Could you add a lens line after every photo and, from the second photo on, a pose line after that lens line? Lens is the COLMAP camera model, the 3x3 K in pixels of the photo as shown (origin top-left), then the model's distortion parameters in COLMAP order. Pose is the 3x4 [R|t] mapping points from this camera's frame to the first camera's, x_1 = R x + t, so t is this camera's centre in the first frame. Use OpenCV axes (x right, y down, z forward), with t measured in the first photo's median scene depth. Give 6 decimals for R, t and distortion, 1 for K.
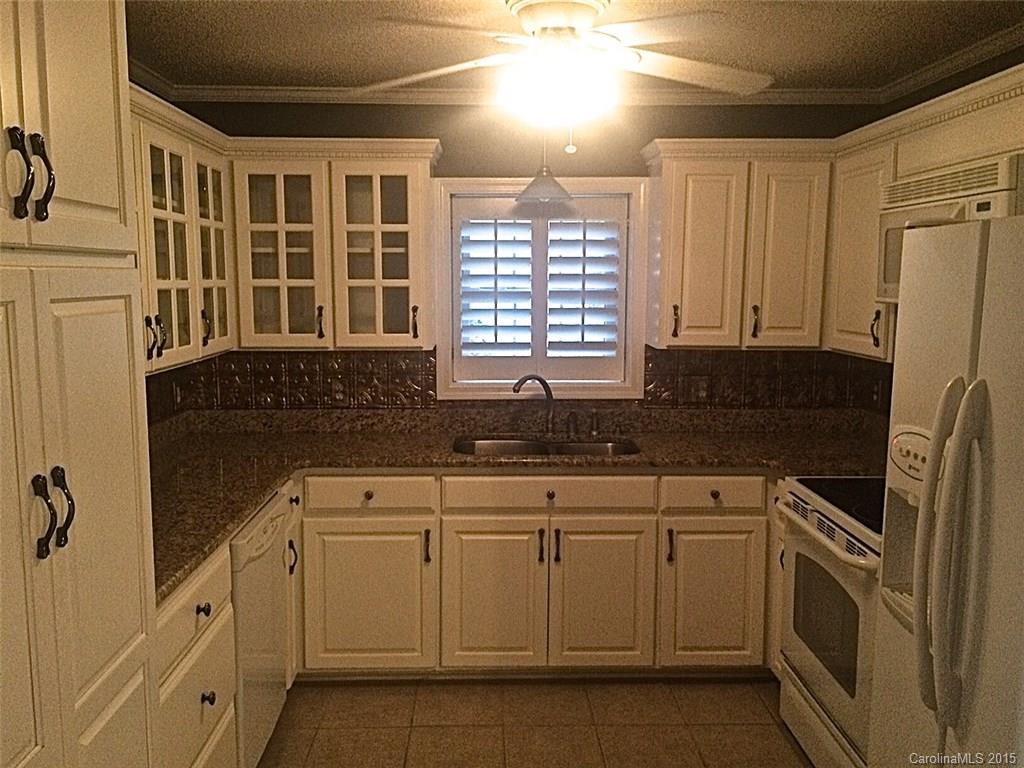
lens RADIAL K [[877.9, 0, 510.5], [0, 877.9, 405.9], [0, 0, 1]] dist [0.033486, -0.007445]
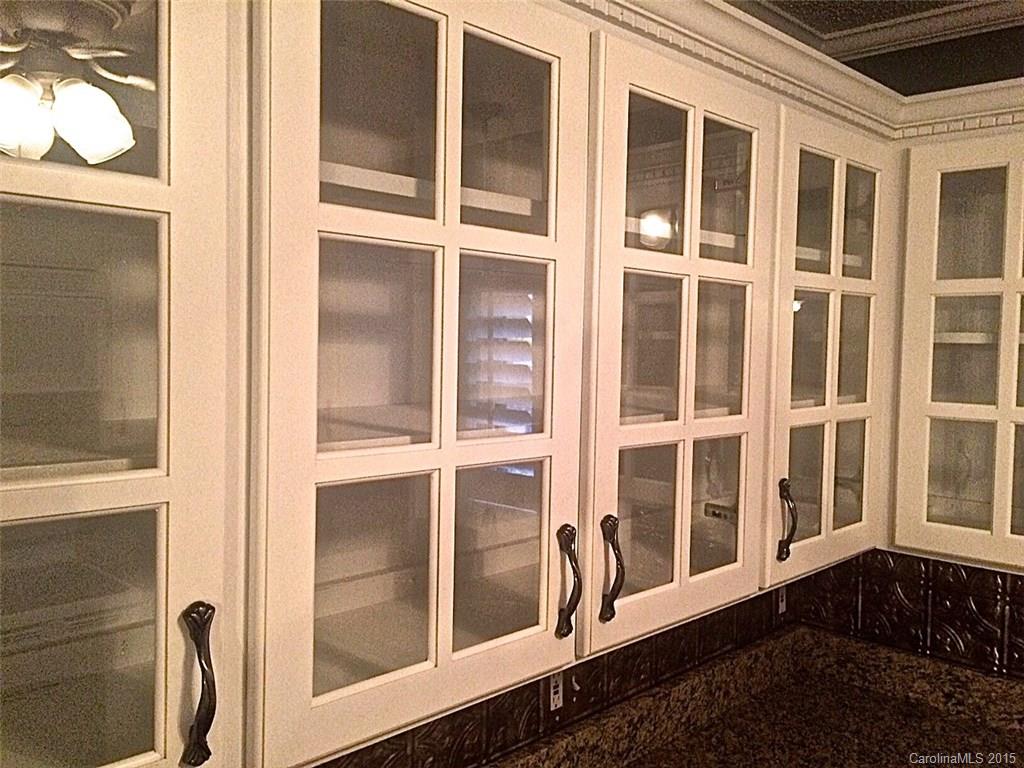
lens RADIAL K [[877.9, 0, 510.5], [0, 877.9, 405.9], [0, 0, 1]] dist [0.033486, -0.007445]
pose [[0.692703, 0.049012, -0.719556, -0.116102], [-0.110062, 0.993186, -0.038304, -0.100714], [0.712776, 0.105729, 0.693377, 0.532403]]
